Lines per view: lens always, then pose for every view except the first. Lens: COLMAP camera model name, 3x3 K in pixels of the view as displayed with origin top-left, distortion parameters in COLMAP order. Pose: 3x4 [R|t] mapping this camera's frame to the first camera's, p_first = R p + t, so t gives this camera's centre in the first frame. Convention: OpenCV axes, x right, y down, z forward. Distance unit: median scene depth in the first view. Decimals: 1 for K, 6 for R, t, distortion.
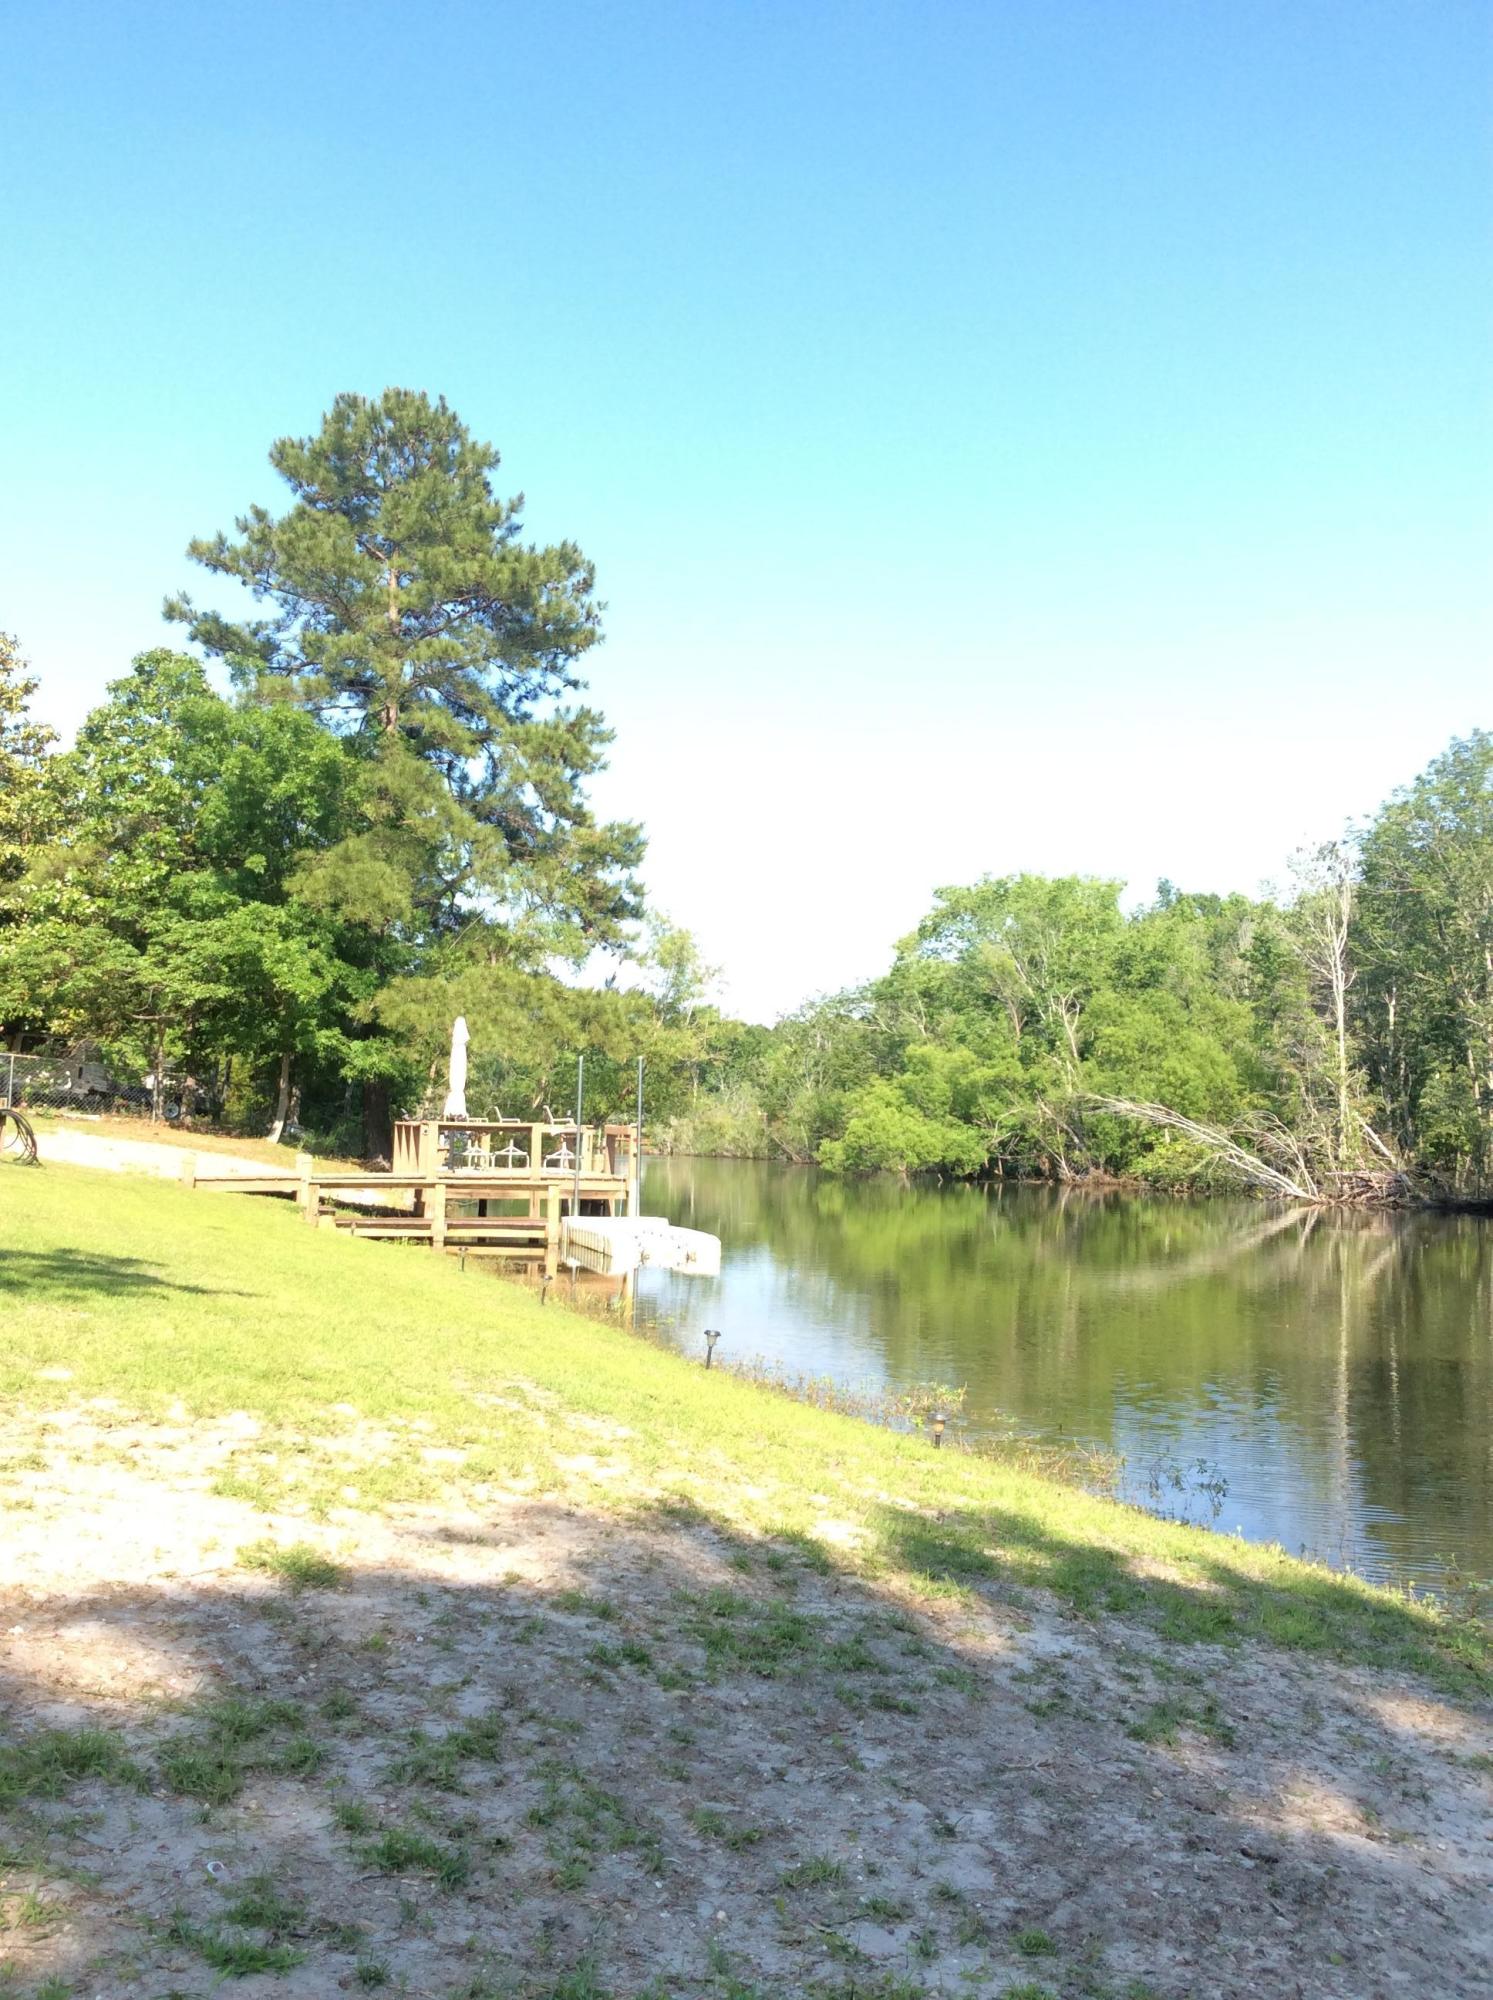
lens RADIAL K [[1827.5, 0, 748.8], [0, 1827.5, 954.0], [0, 0, 1]] dist [-0.001902, 0.606304]
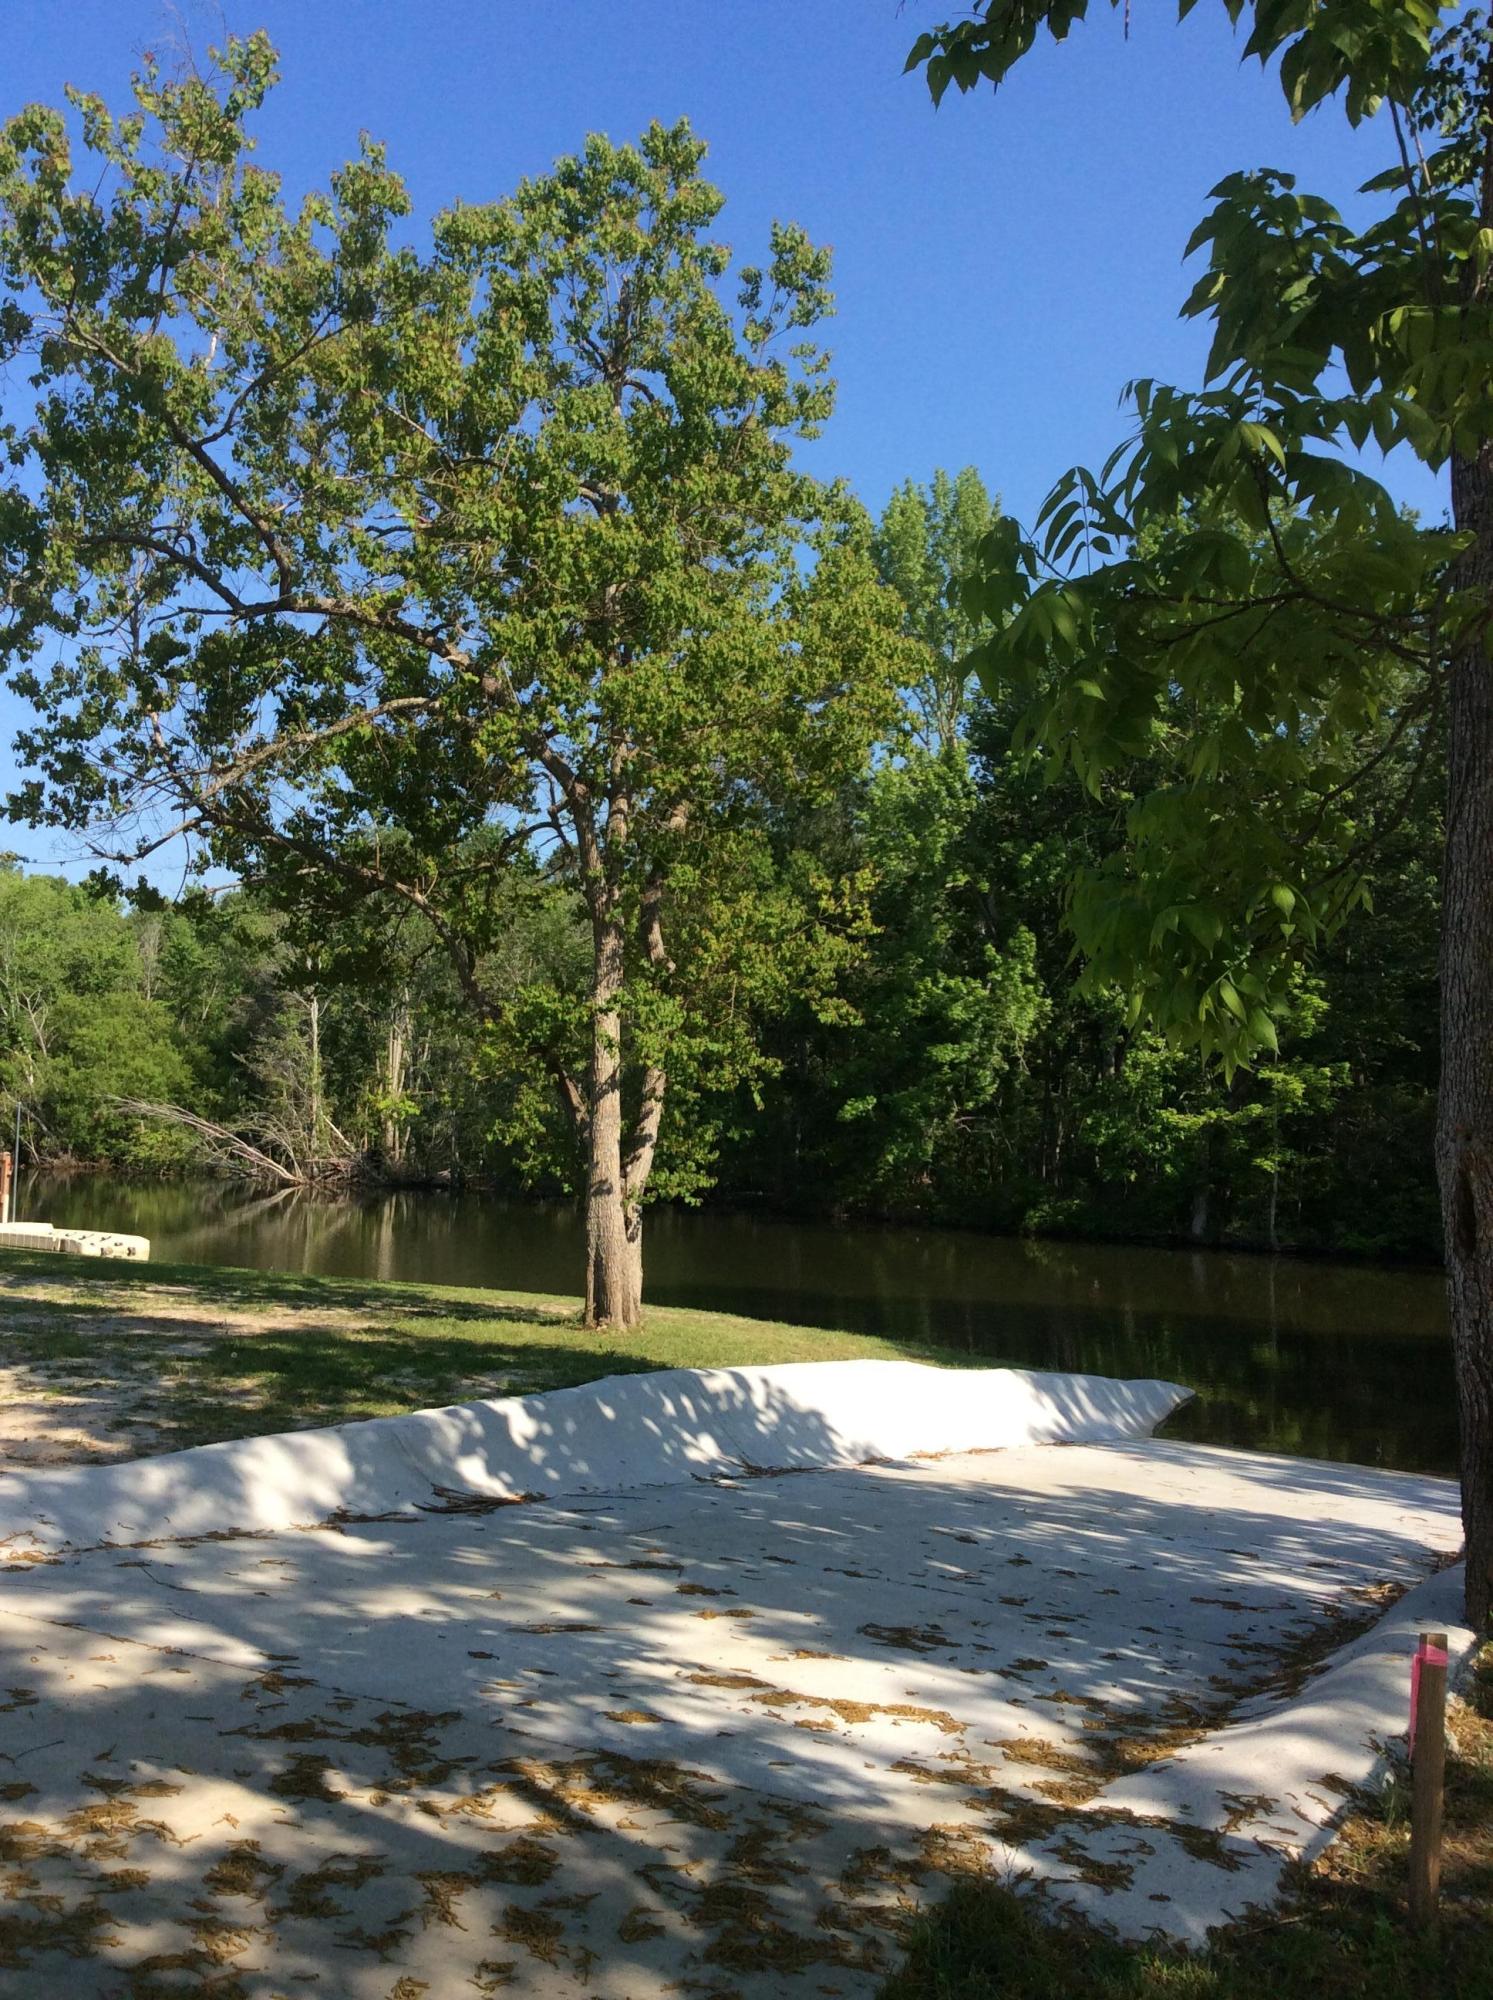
lens RADIAL K [[1803.2, 0, 737.0], [0, 1803.2, 1001.0], [0, 0, 1]] dist [0.142469, -0.318826]
pose [[0.782285, 0.048669, 0.621017, -0.351122], [-0.079271, 0.996616, 0.021751, -0.062777], [-0.617857, -0.066244, 0.783495, -0.252137]]
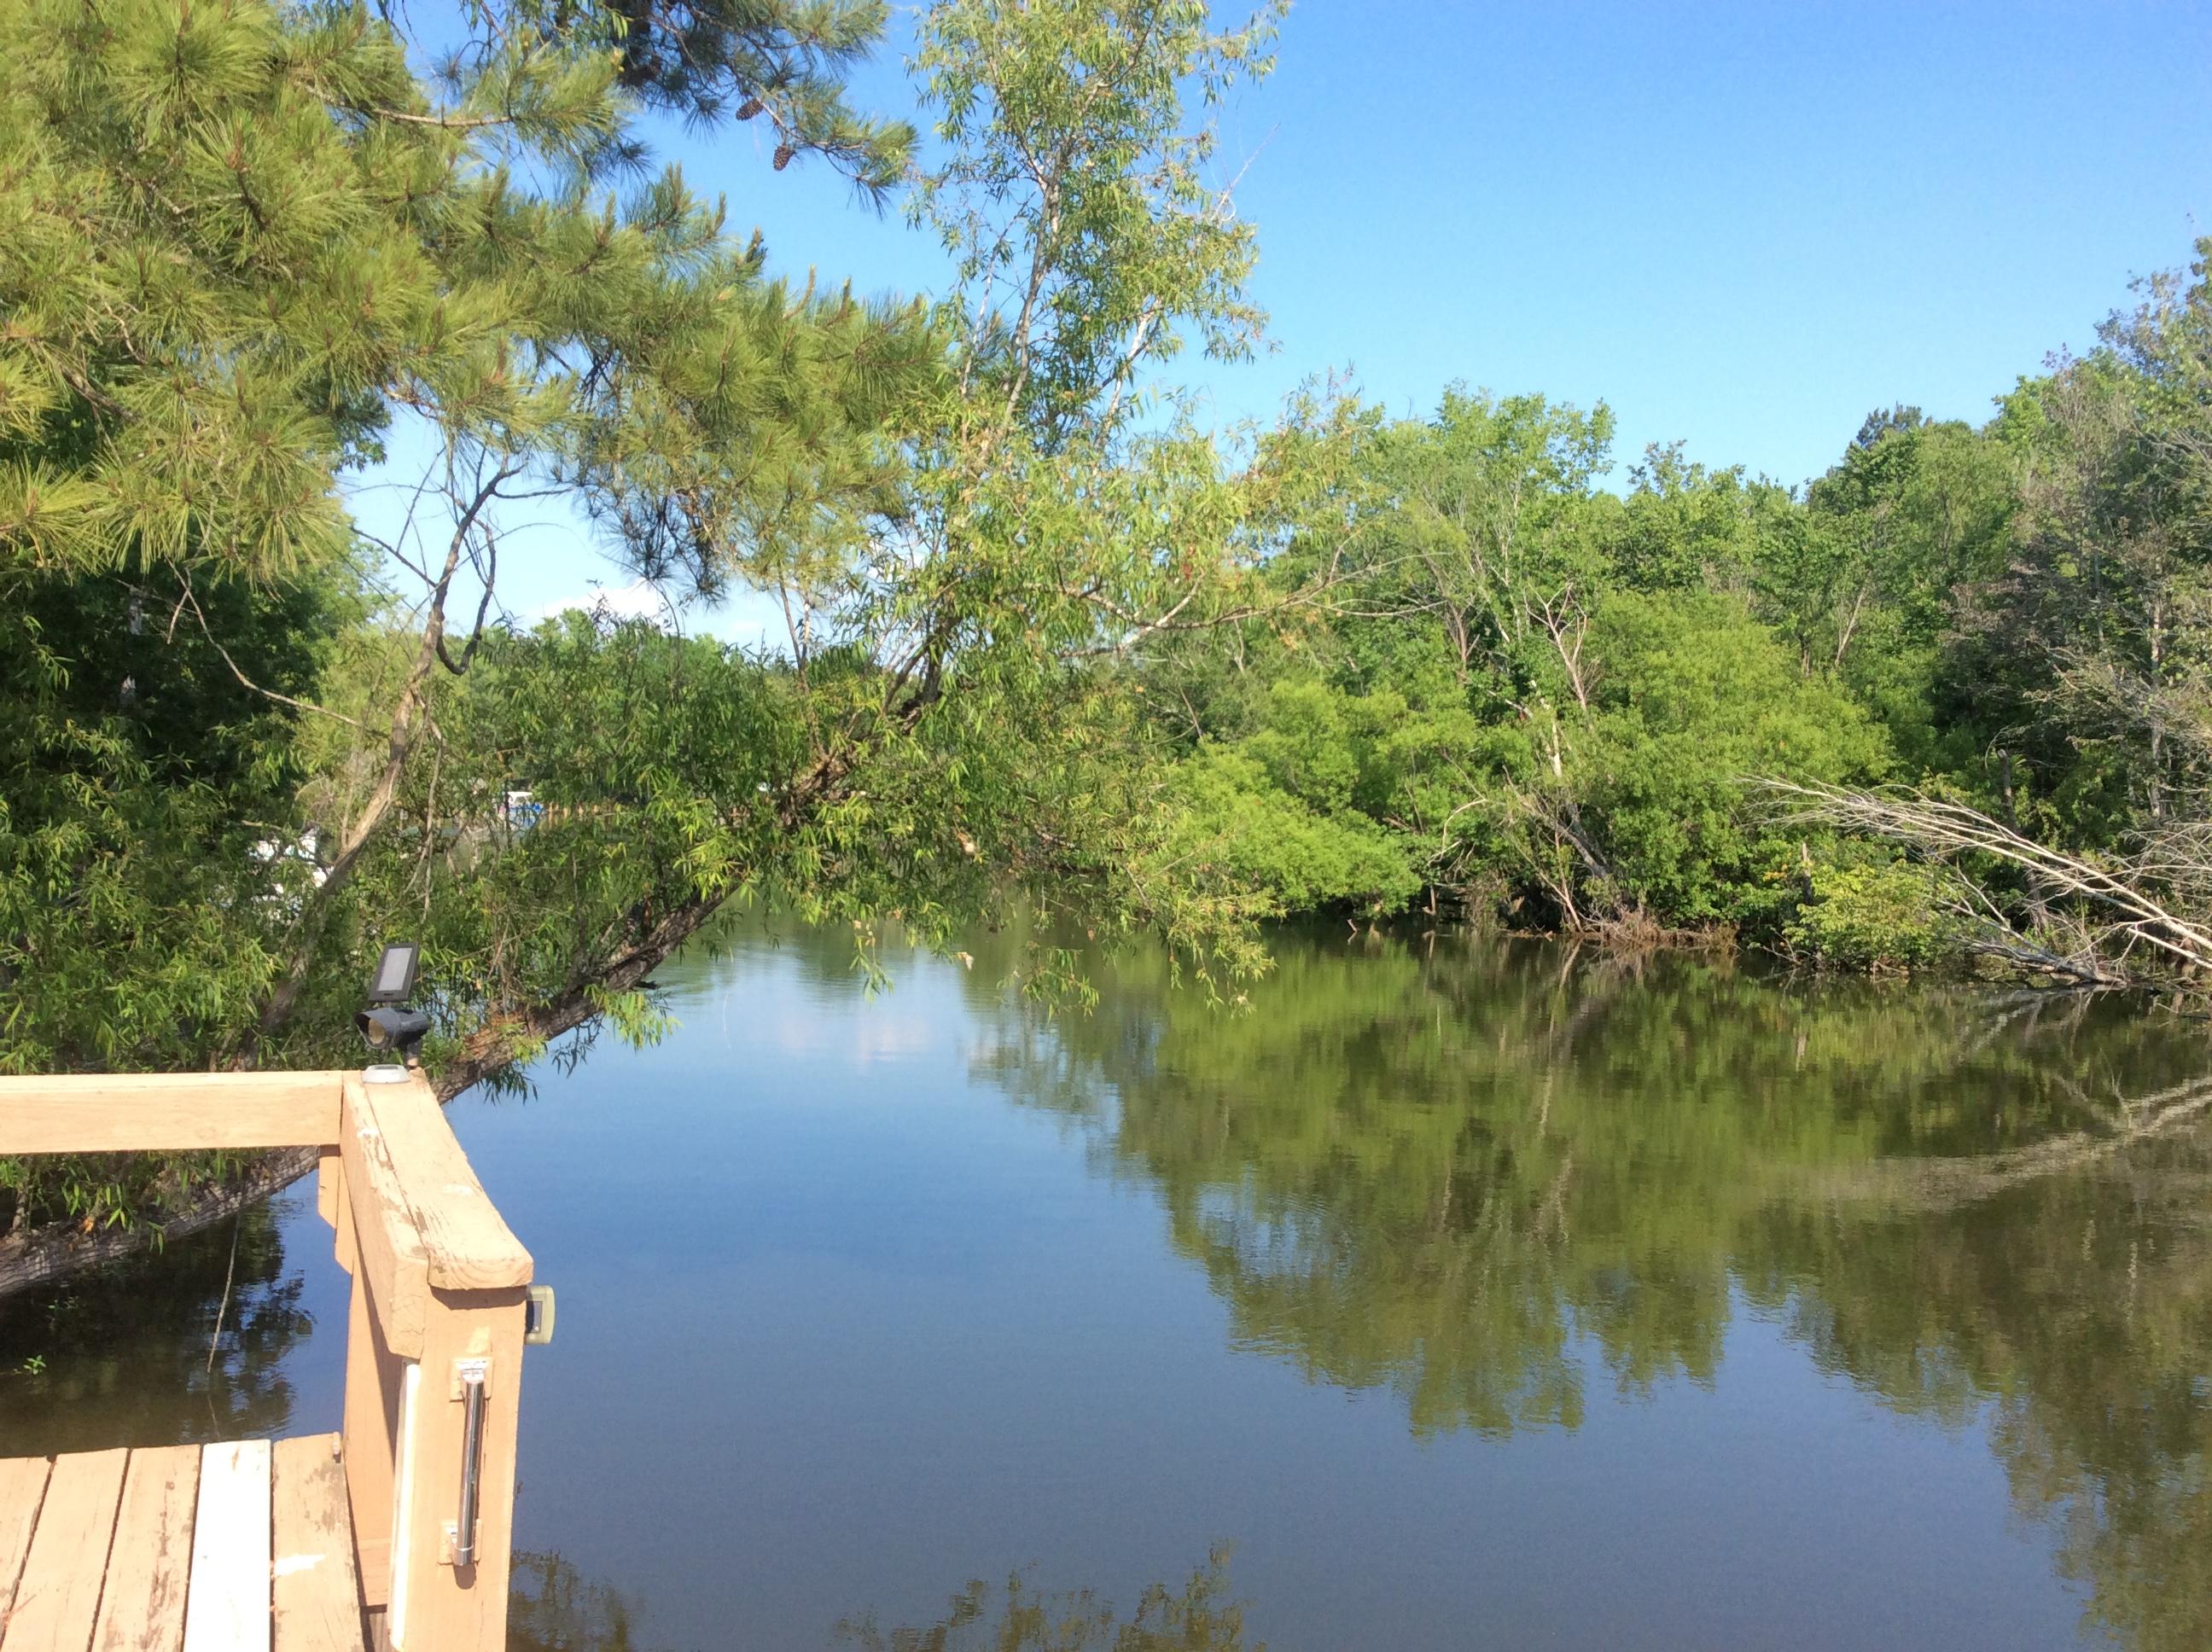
lens RADIAL K [[2021.1, 0, 1115.8], [0, 2021.1, 819.2], [0, 0, 1]] dist [-0.001902, 0.606304]
pose [[0.993603, 0.010677, 0.112425, -0.058854], [-0.022544, 0.994236, 0.104819, 0.054664], [-0.110658, -0.106683, 0.988116, 0.767255]]
